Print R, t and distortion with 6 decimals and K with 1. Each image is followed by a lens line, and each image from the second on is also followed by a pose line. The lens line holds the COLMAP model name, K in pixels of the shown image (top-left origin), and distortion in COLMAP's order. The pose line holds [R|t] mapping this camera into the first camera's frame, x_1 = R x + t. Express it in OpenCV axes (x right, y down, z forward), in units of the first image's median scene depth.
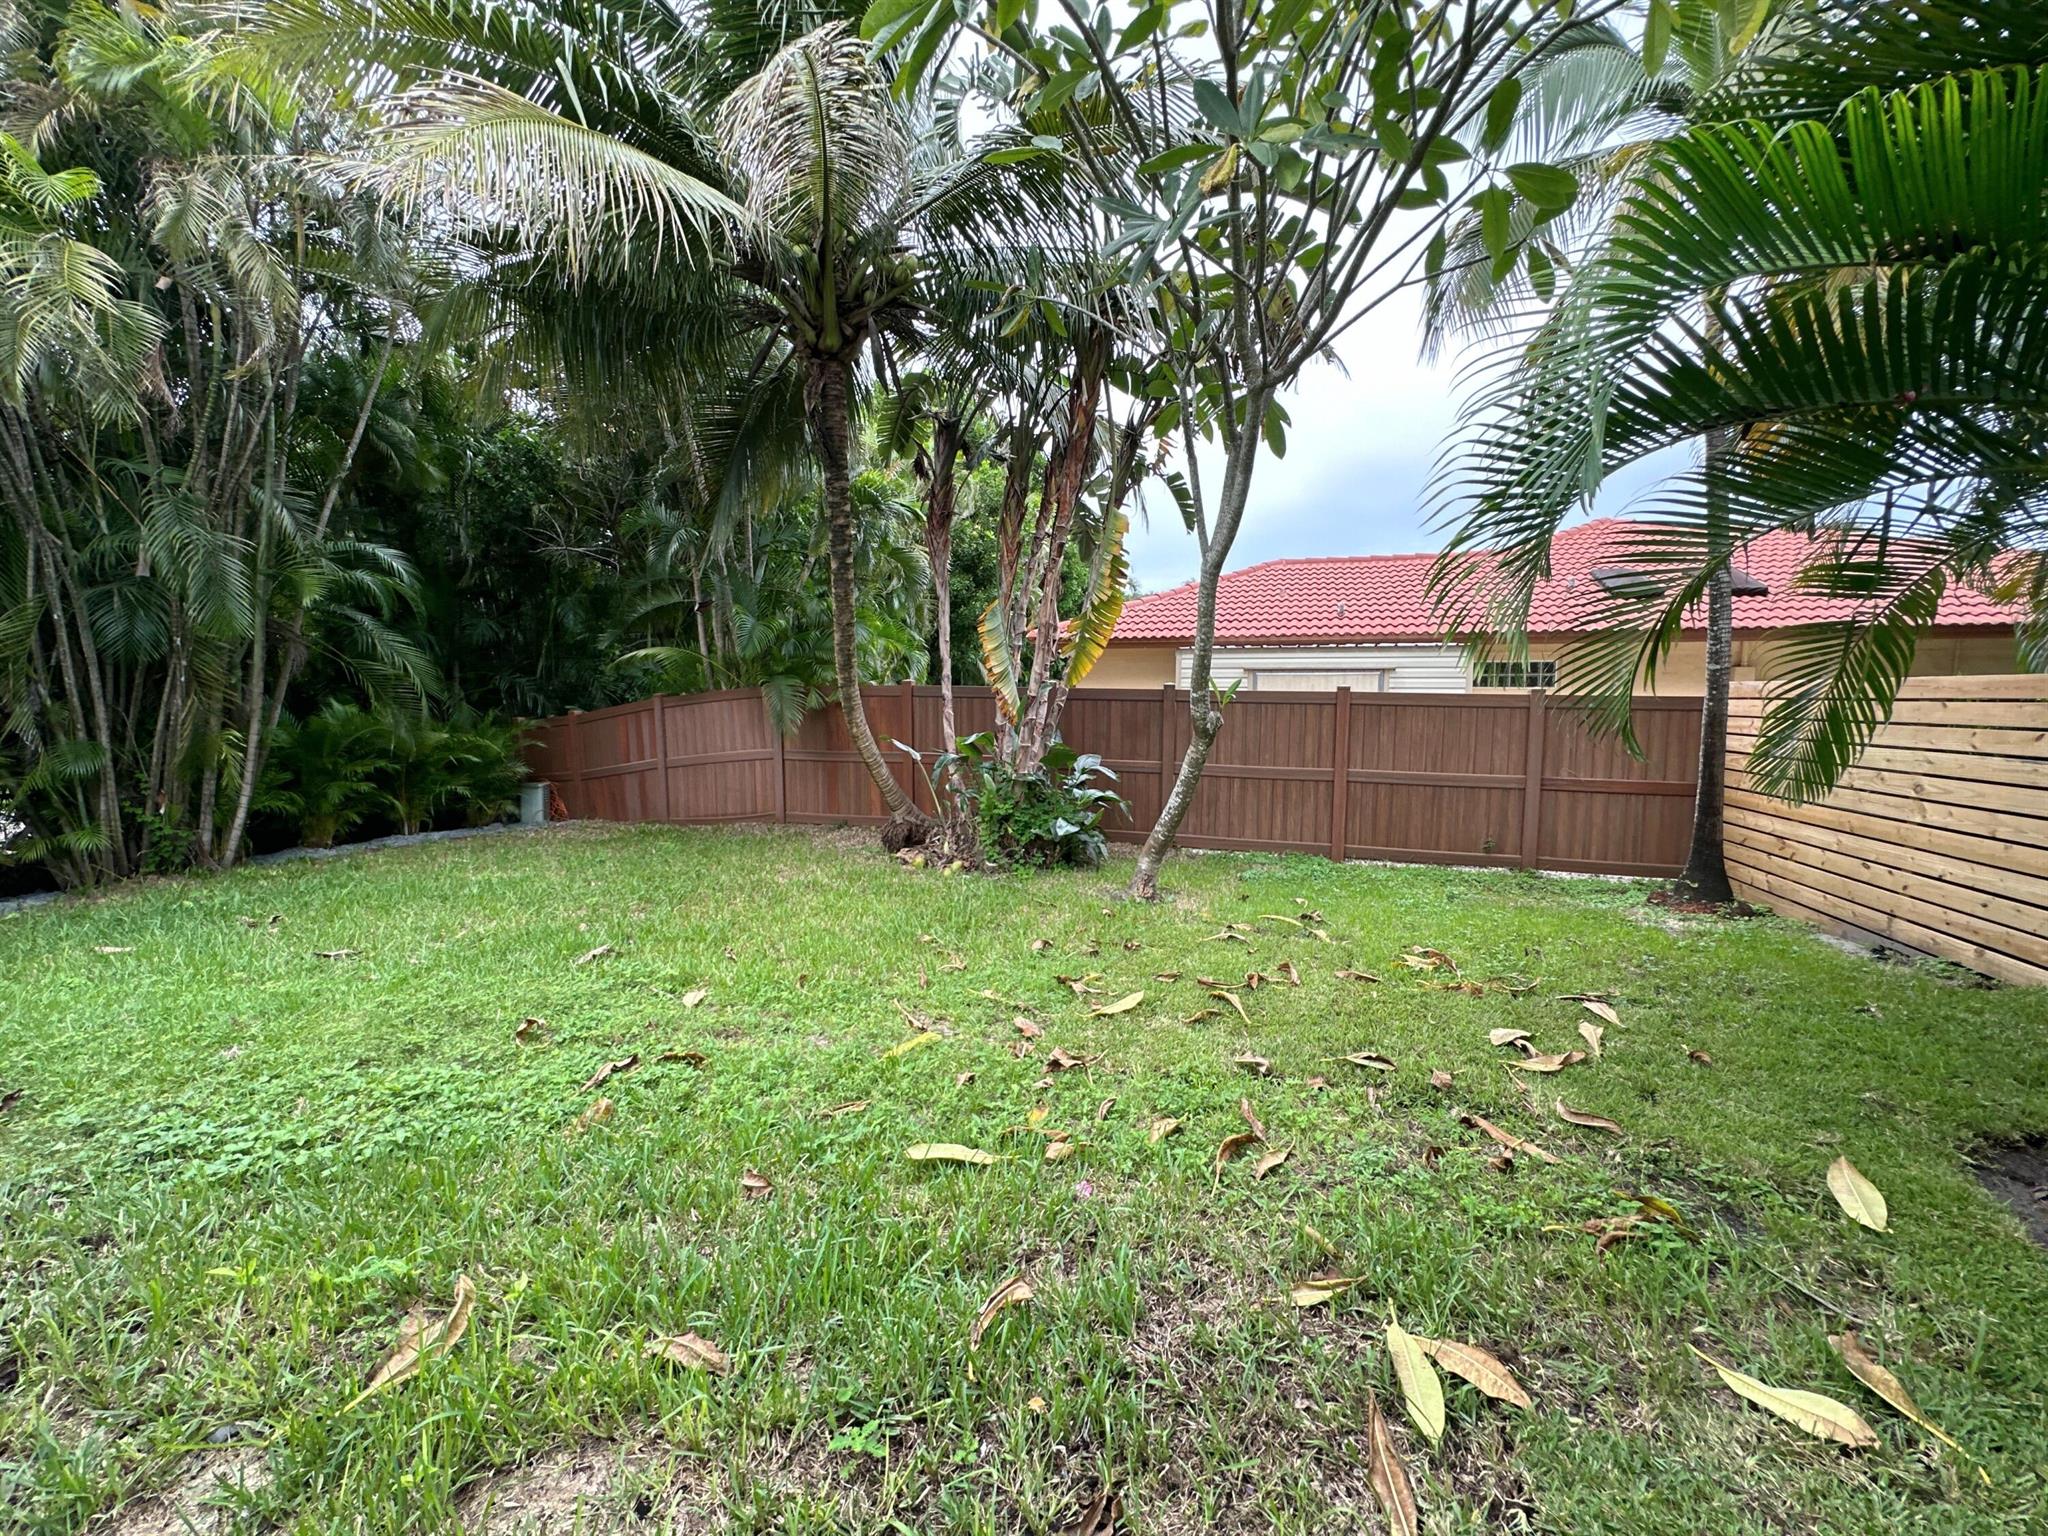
lens RADIAL K [[816.9, 0, 1021.5], [0, 816.9, 767.9], [0, 0, 1]] dist [-0.005982, 0.000852]
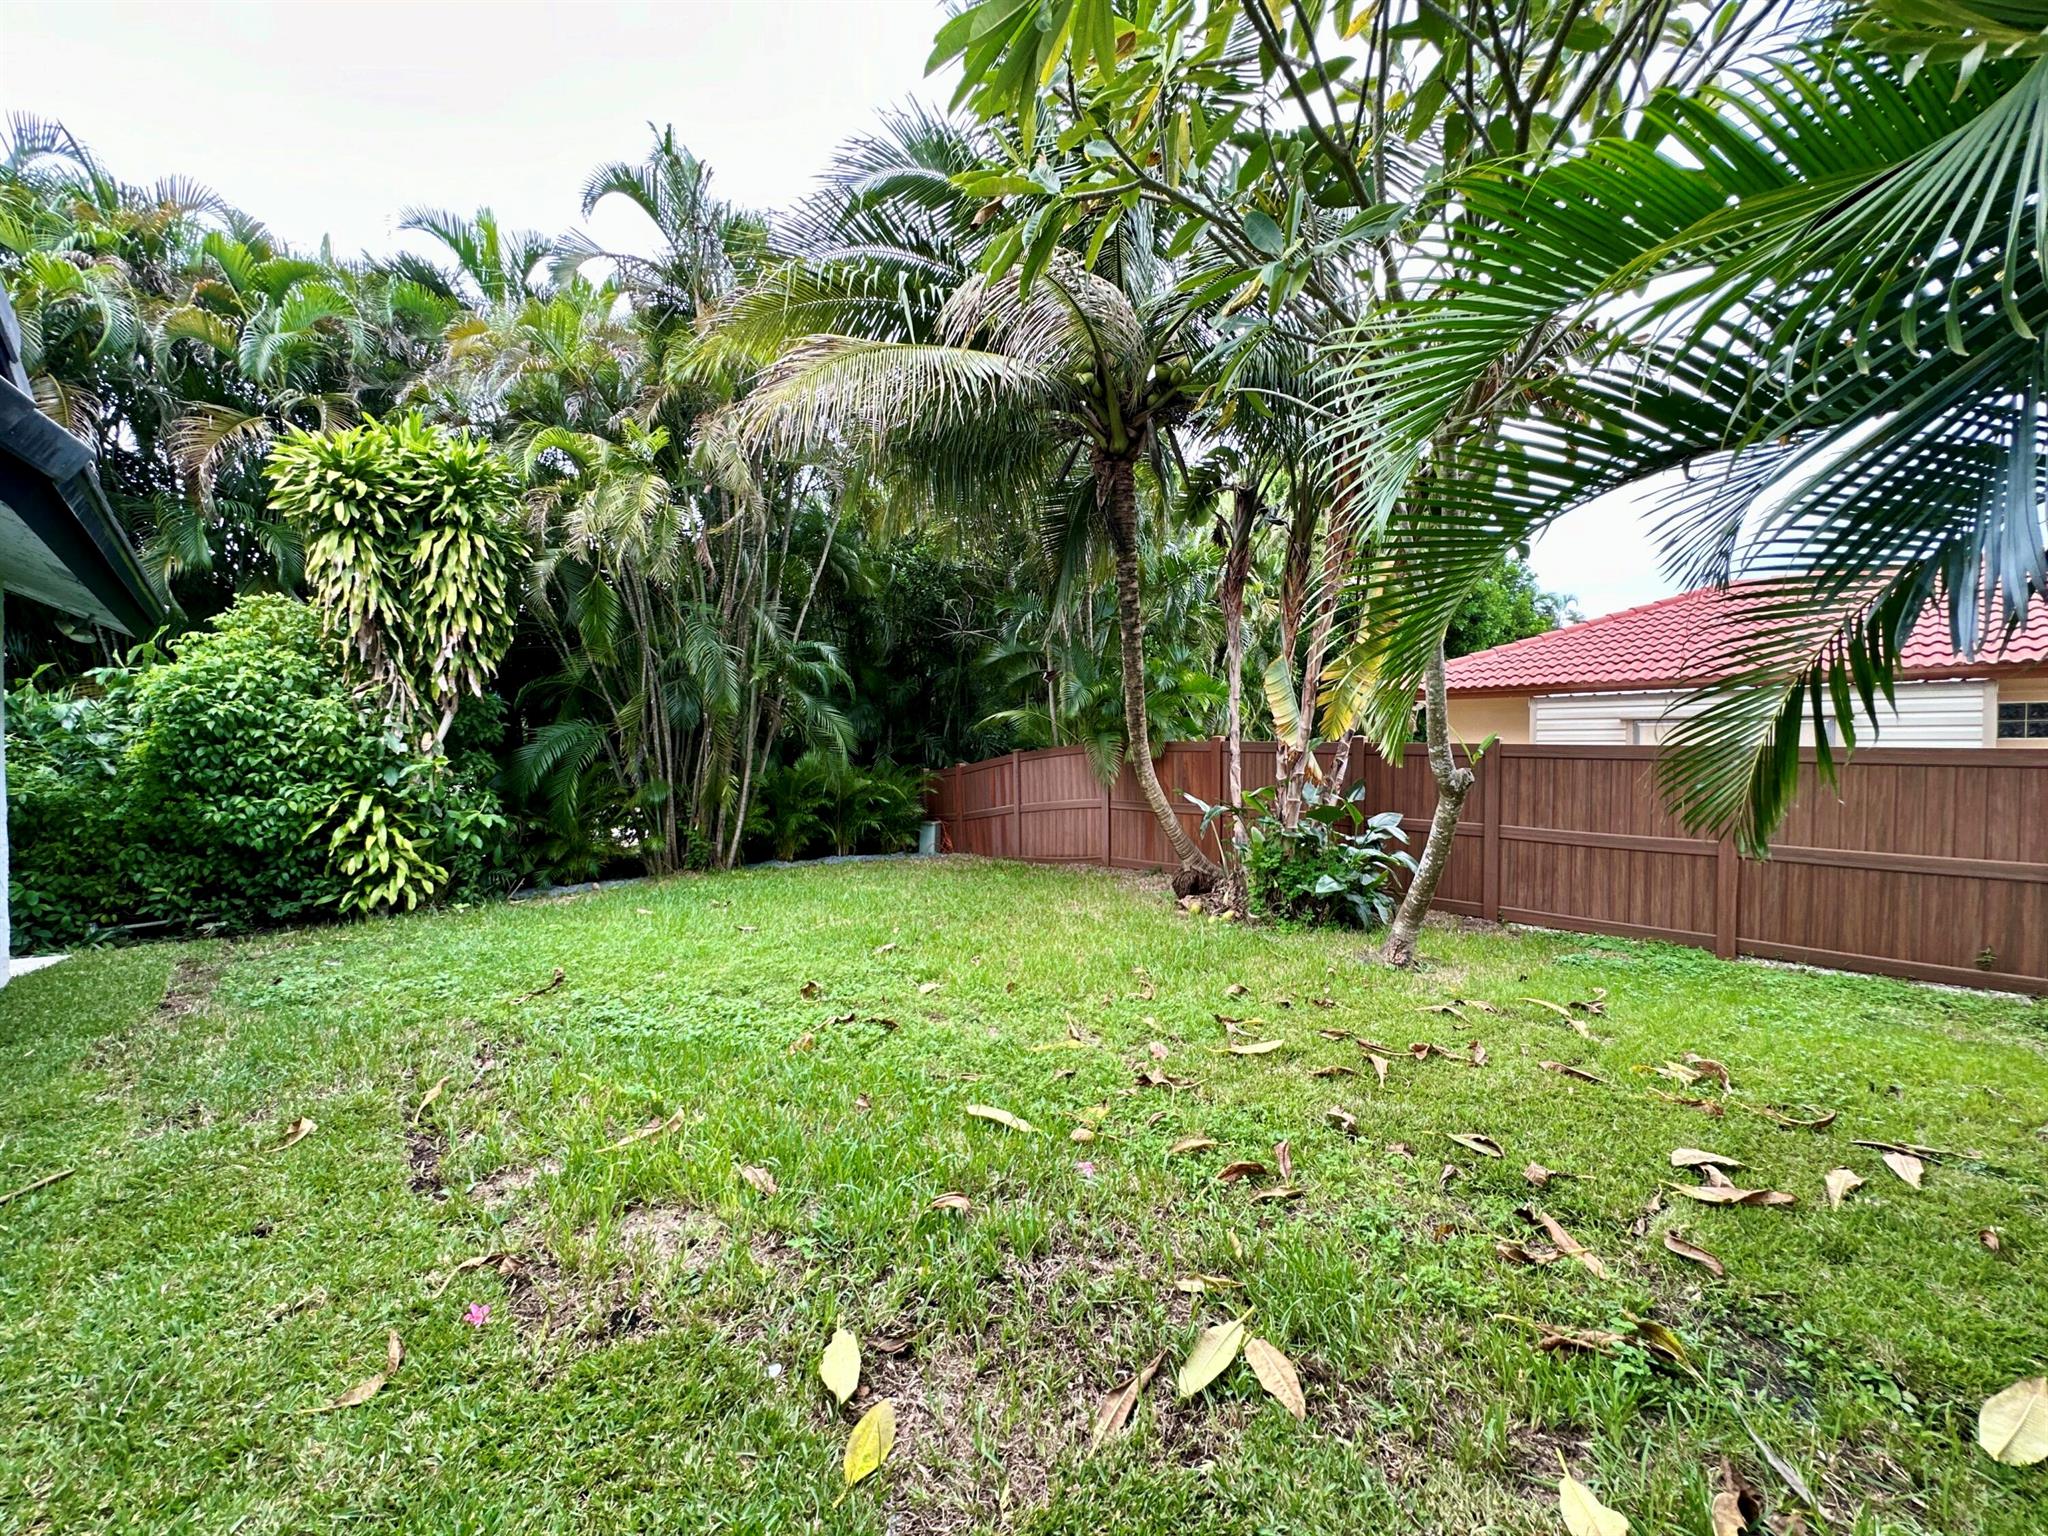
lens RADIAL K [[816.9, 0, 1025.5], [0, 816.9, 772.6], [0, 0, 1]] dist [-0.005982, 0.000852]
pose [[0.878795, 0.011362, -0.477064, 0.258904], [-0.040645, 0.997866, -0.051106, 0.003811], [0.475465, 0.064302, 0.877381, -0.054281]]
